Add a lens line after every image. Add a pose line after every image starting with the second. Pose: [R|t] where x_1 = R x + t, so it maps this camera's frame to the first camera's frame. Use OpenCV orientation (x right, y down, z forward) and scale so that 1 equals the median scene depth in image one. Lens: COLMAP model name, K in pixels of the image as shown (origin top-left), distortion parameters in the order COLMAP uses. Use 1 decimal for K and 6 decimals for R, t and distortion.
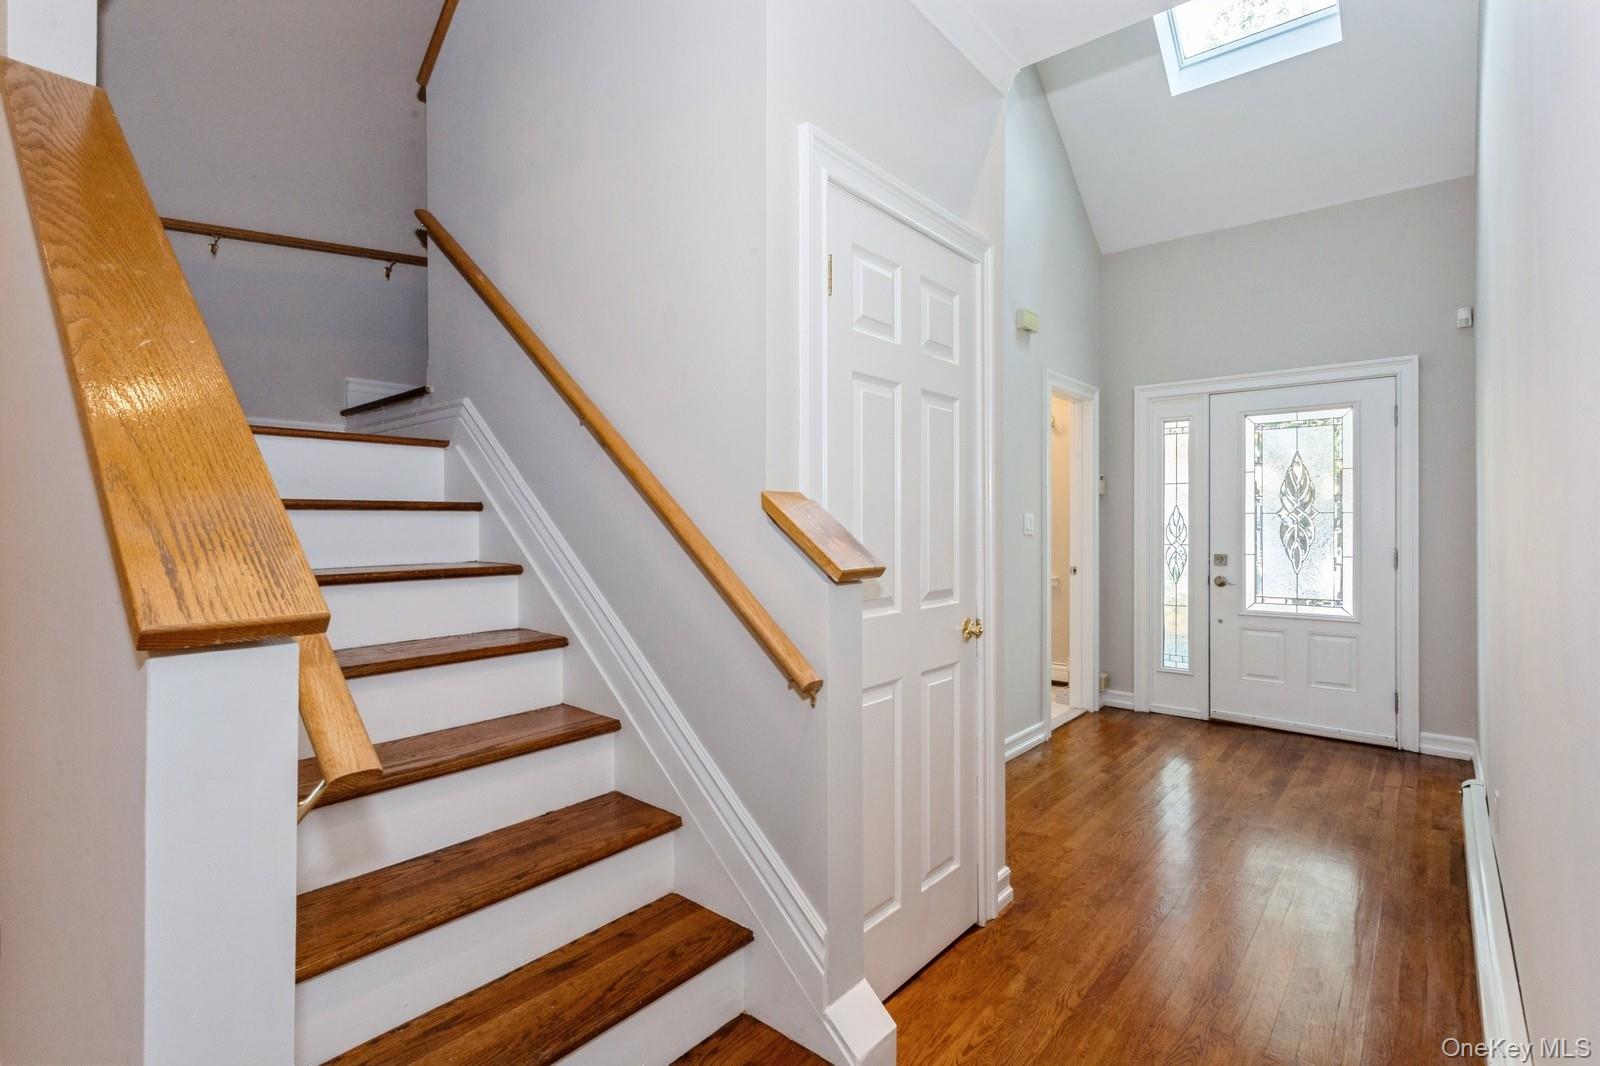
lens RADIAL K [[768.1, 0, 791.3], [0, 768.1, 523.7], [0, 0, 1]] dist [0.002580, -0.000401]
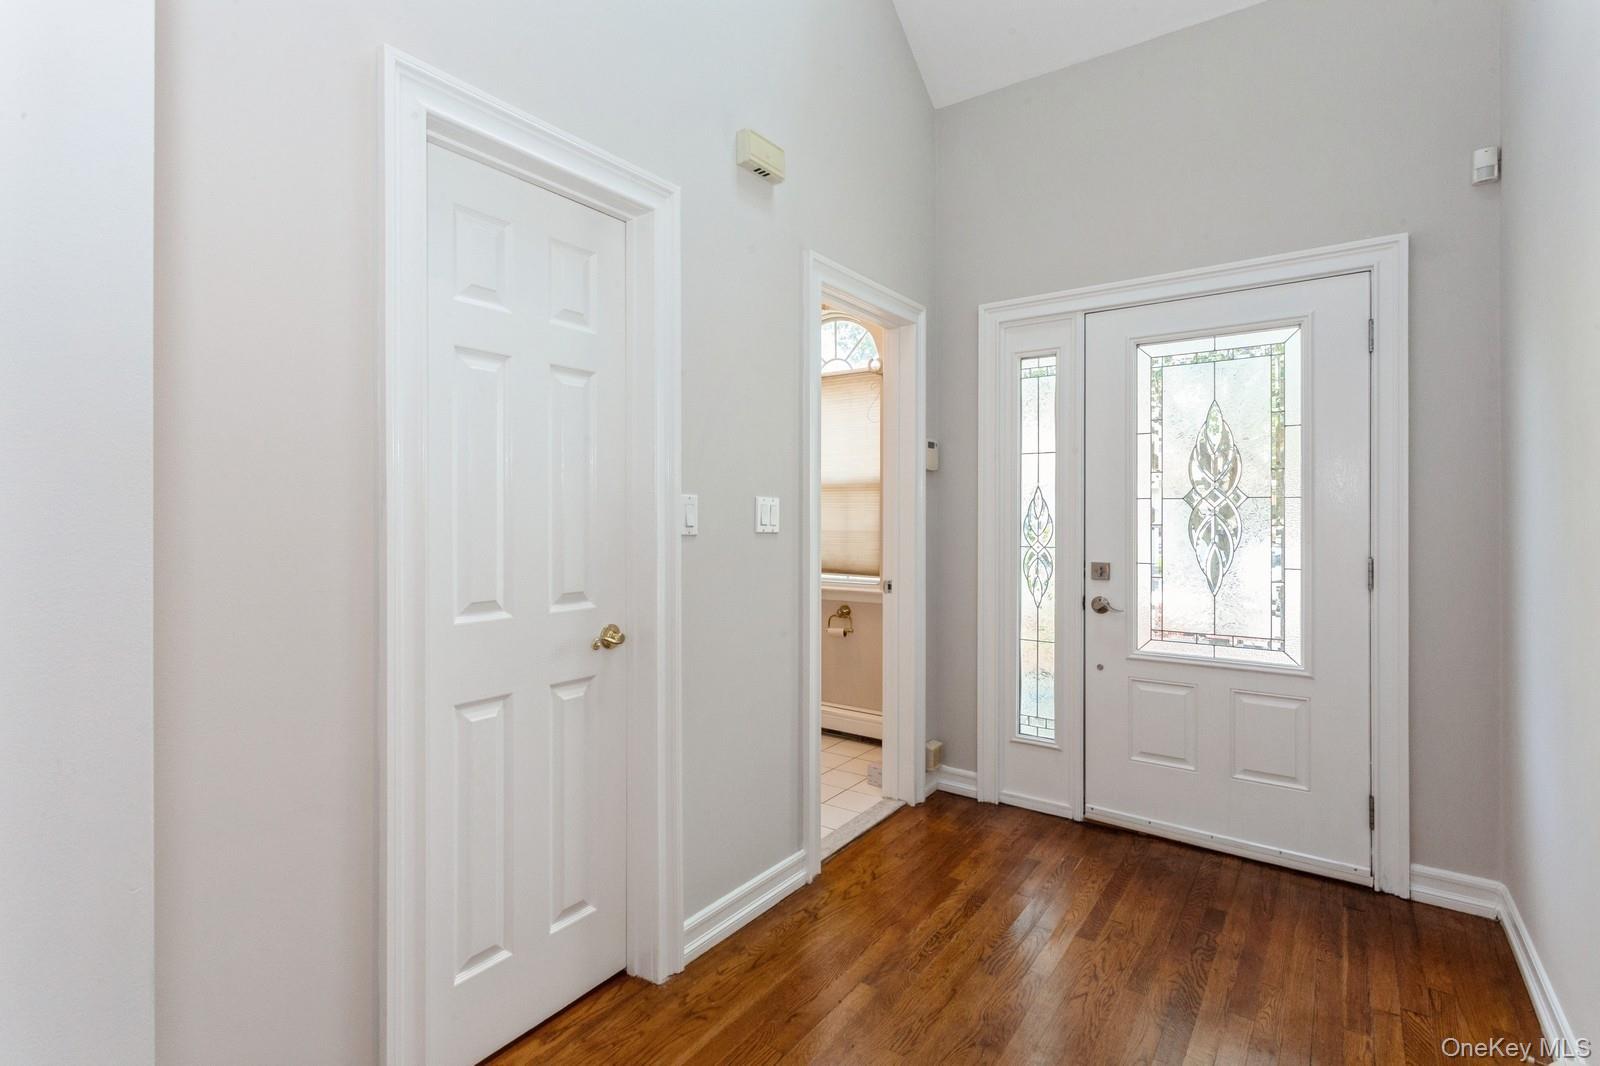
lens RADIAL K [[768.1, 0, 791.8], [0, 768.1, 510.1], [0, 0, 1]] dist [0.002580, -0.000401]
pose [[0.997048, 0.003311, 0.076705, 0.259422], [-0.002851, 0.999977, -0.006108, 0.000630], [-0.076724, 0.005871, 0.997035, 0.391608]]
